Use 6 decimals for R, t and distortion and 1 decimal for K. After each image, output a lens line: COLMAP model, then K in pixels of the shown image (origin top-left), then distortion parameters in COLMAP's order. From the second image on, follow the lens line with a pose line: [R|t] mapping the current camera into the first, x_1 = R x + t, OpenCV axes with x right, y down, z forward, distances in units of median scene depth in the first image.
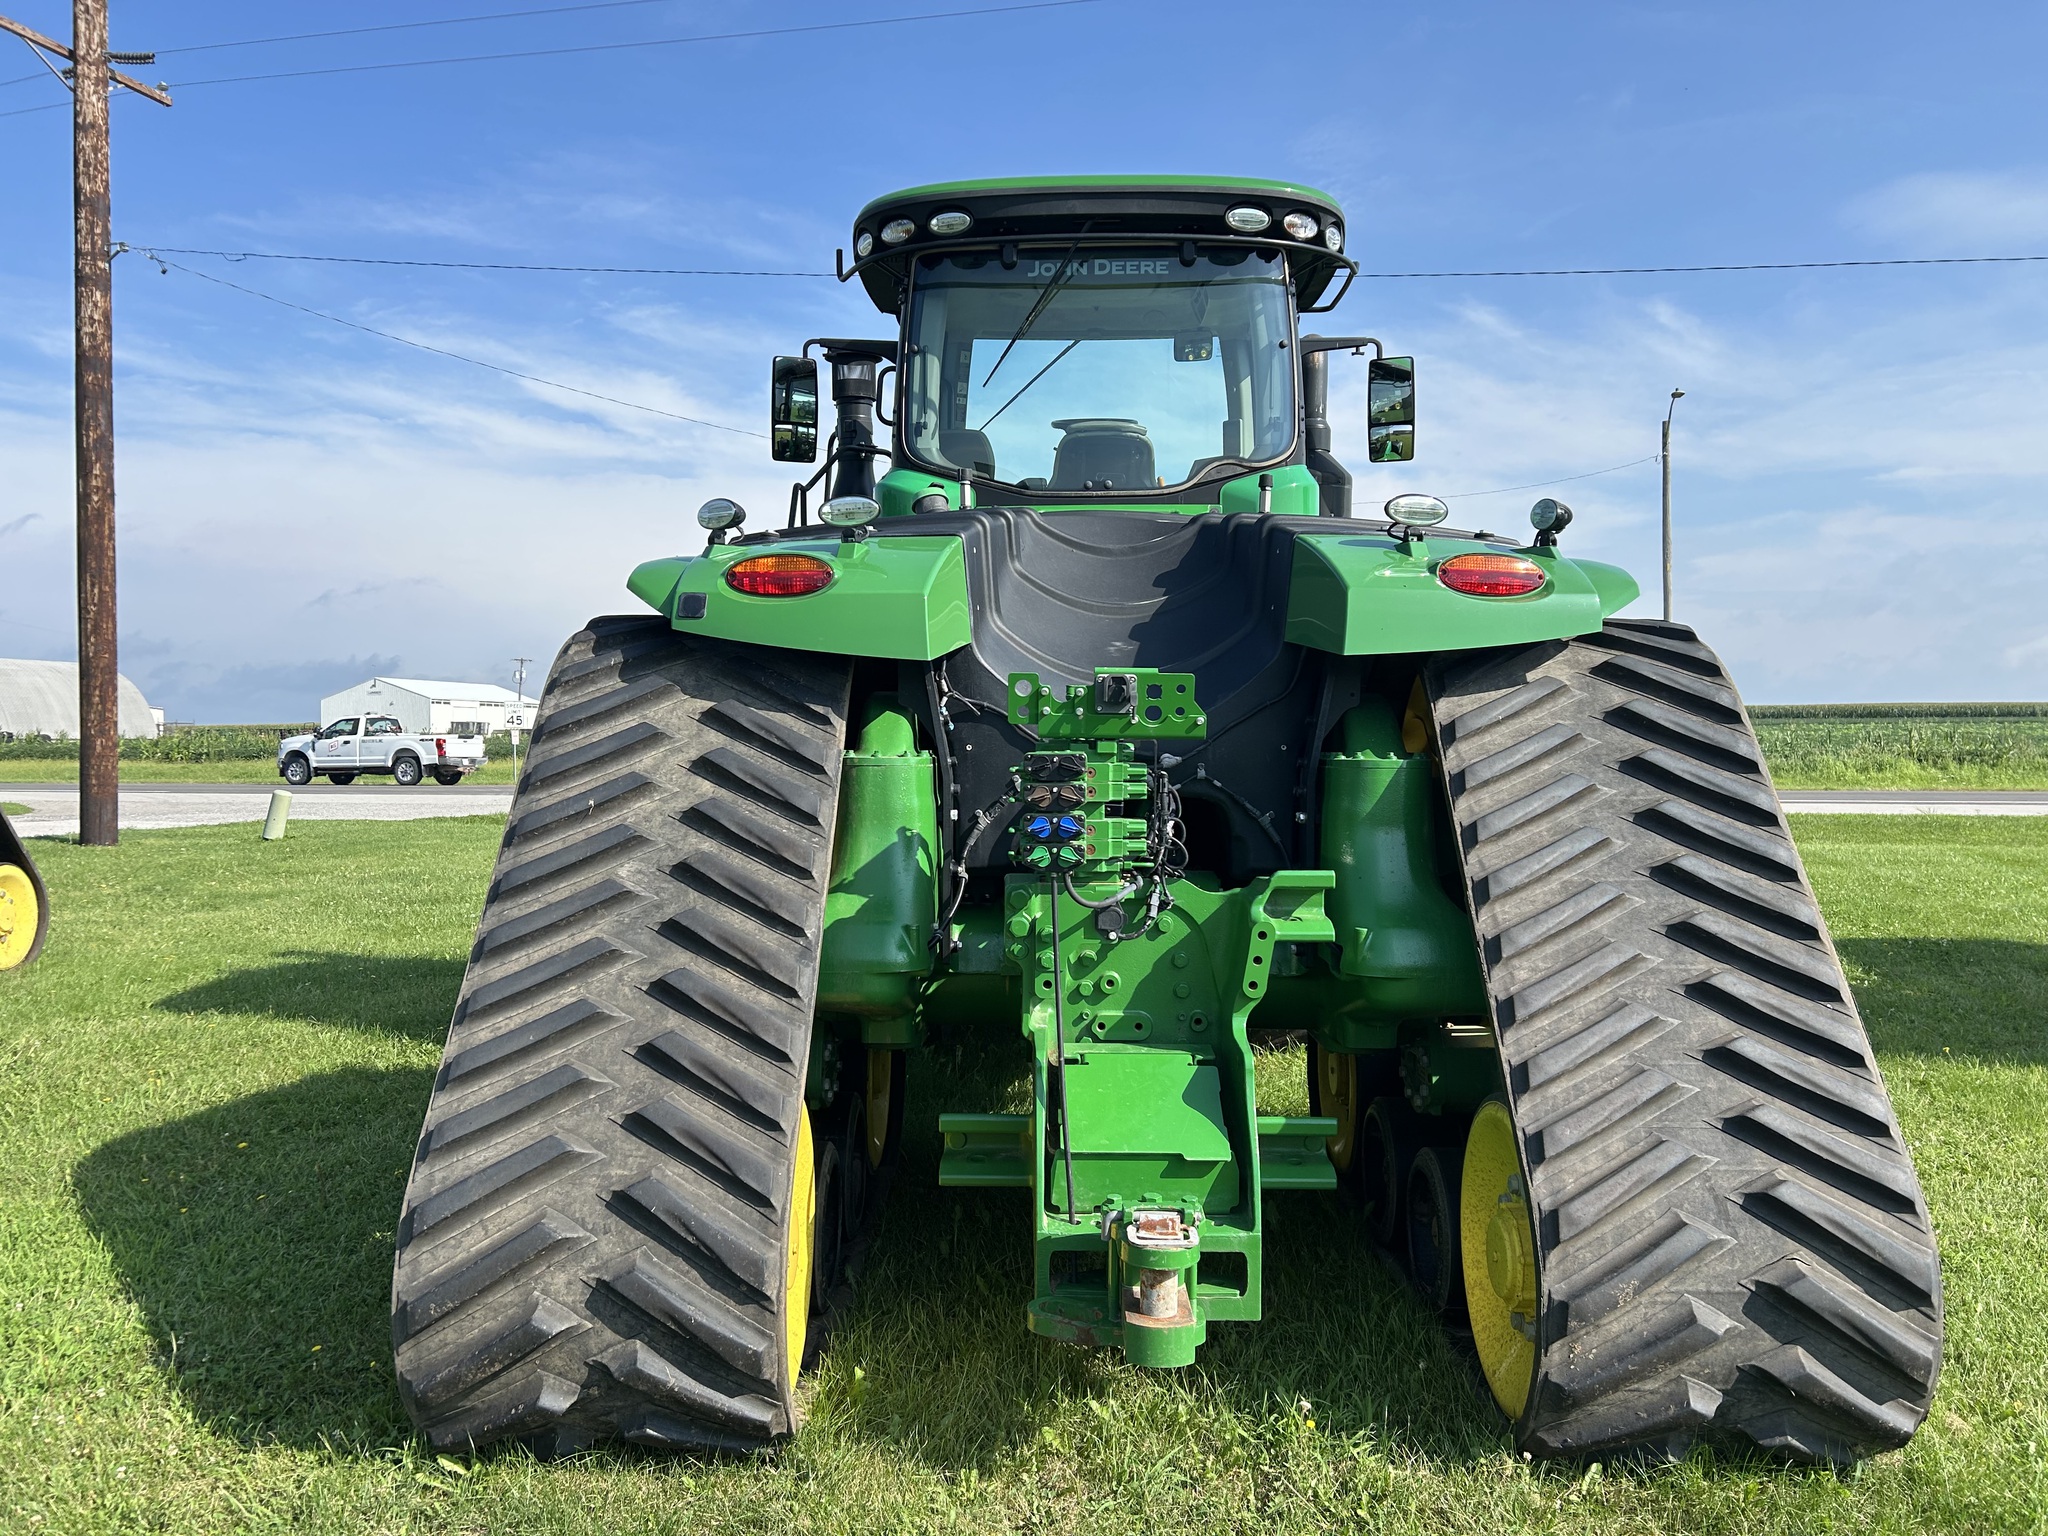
lens RADIAL K [[1519.2, 0, 1034.4], [0, 1519.2, 747.9], [0, 0, 1]] dist [0.056622, -0.049106]
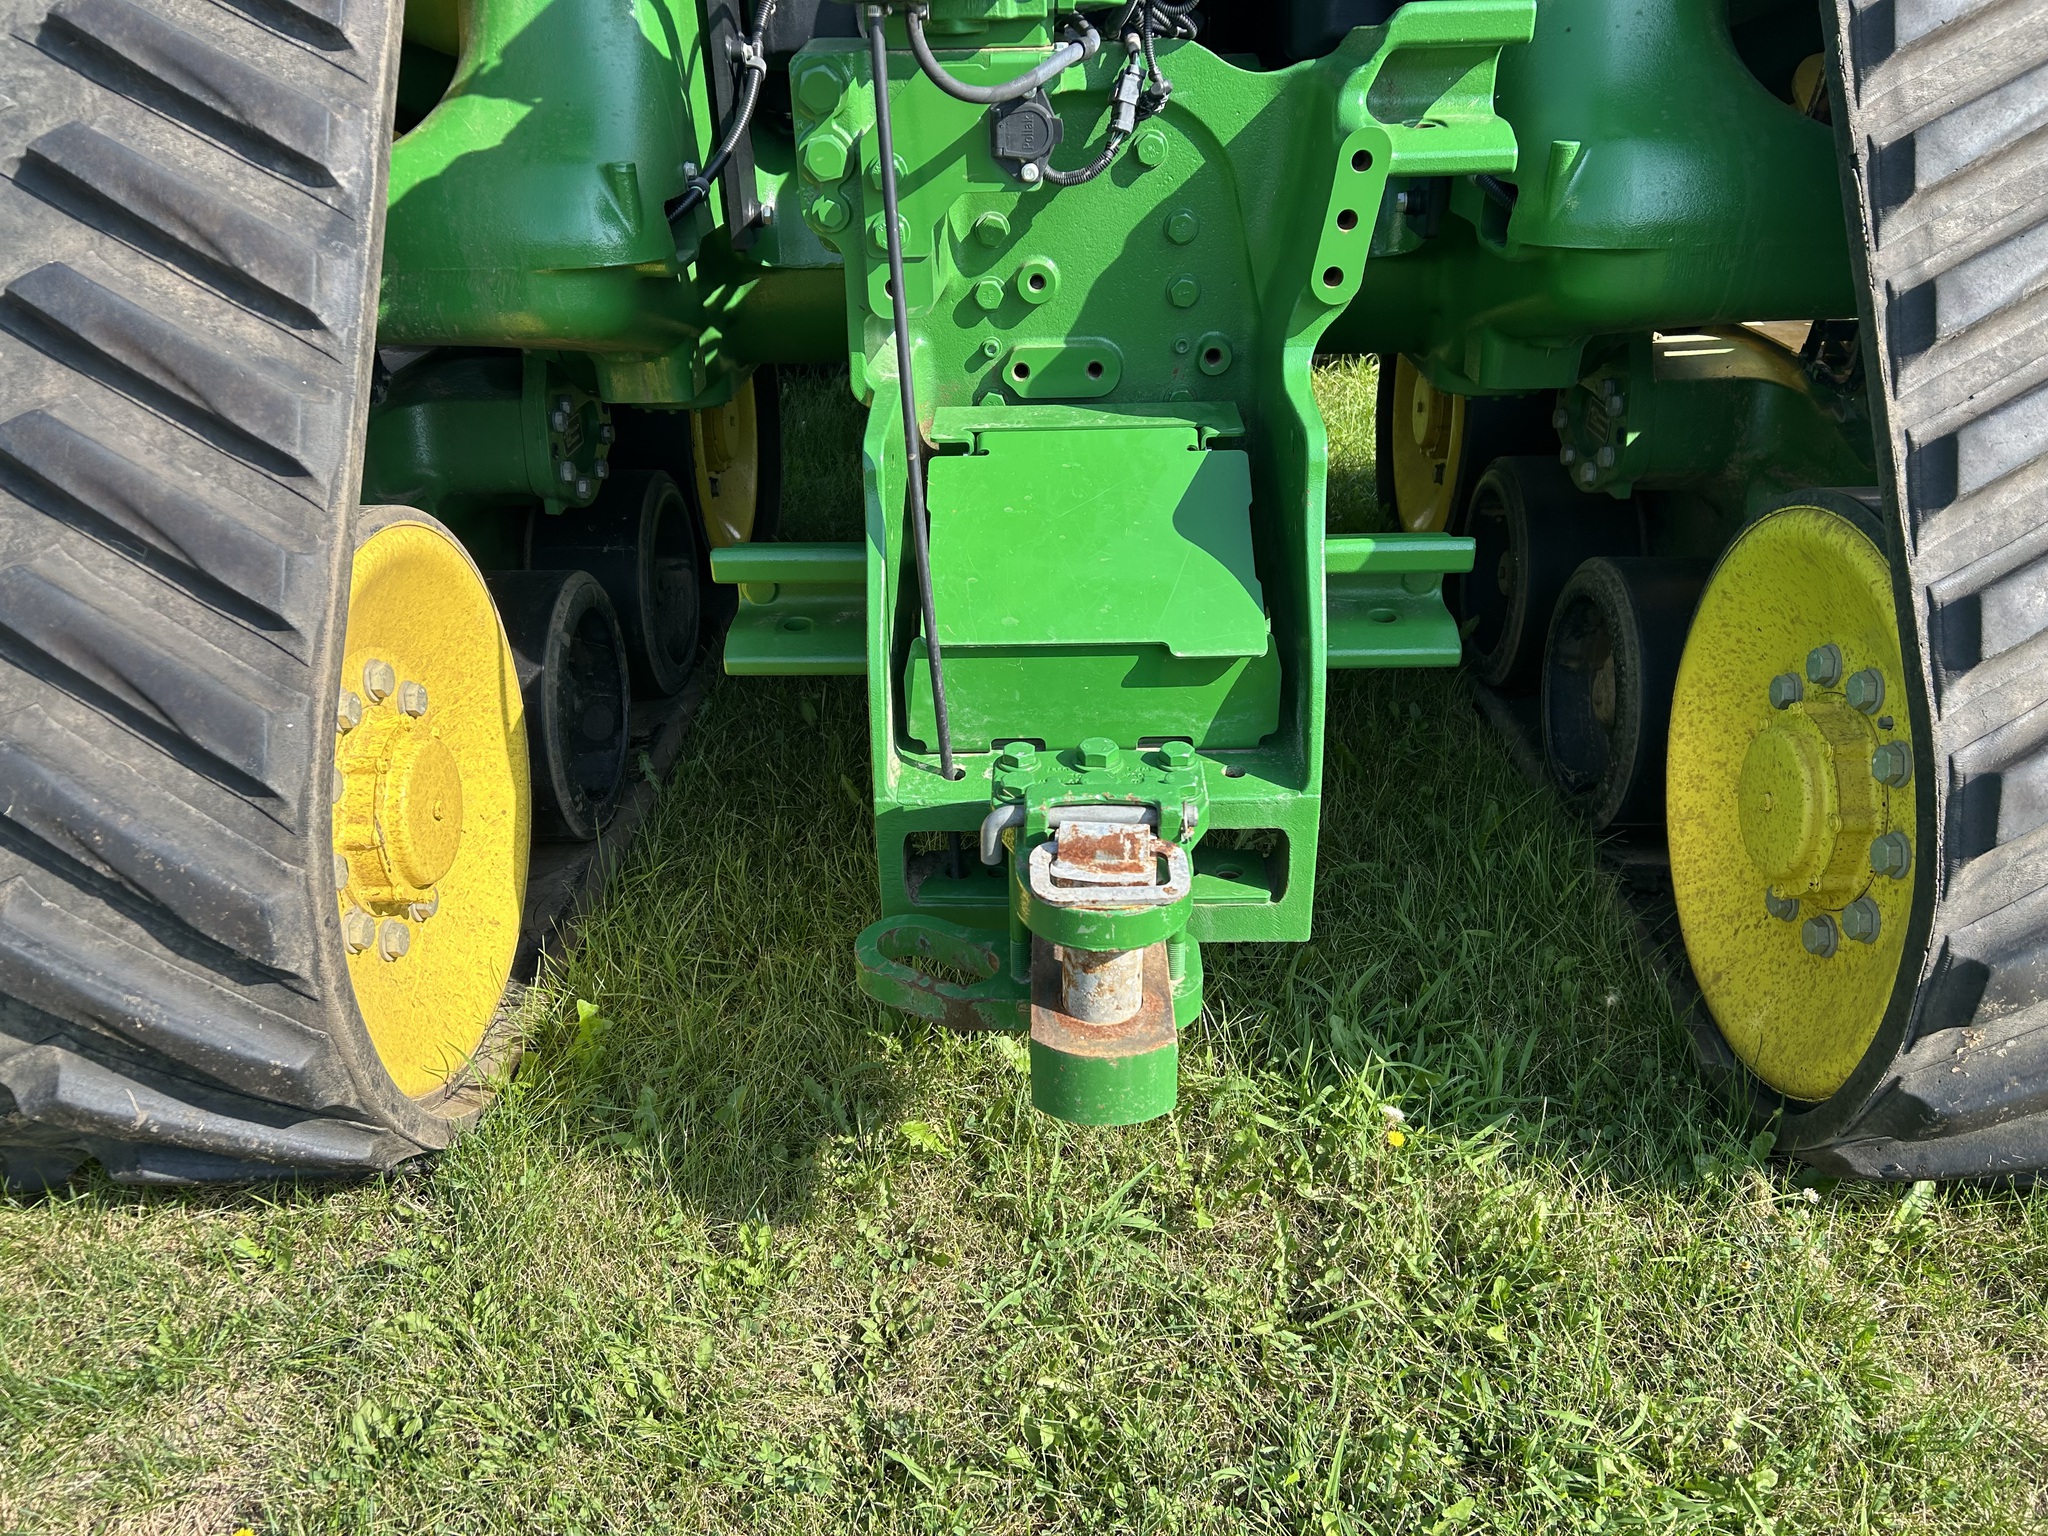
lens RADIAL K [[1519.2, 0, 1014.7], [0, 1519.2, 784.4], [0, 0, 1]] dist [0.056622, -0.049106]
pose [[0.999415, -0.015592, -0.030442, 0.057043], [0.027747, 0.890013, 0.455090, 0.076742], [0.019998, -0.455669, 0.889925, 0.500750]]
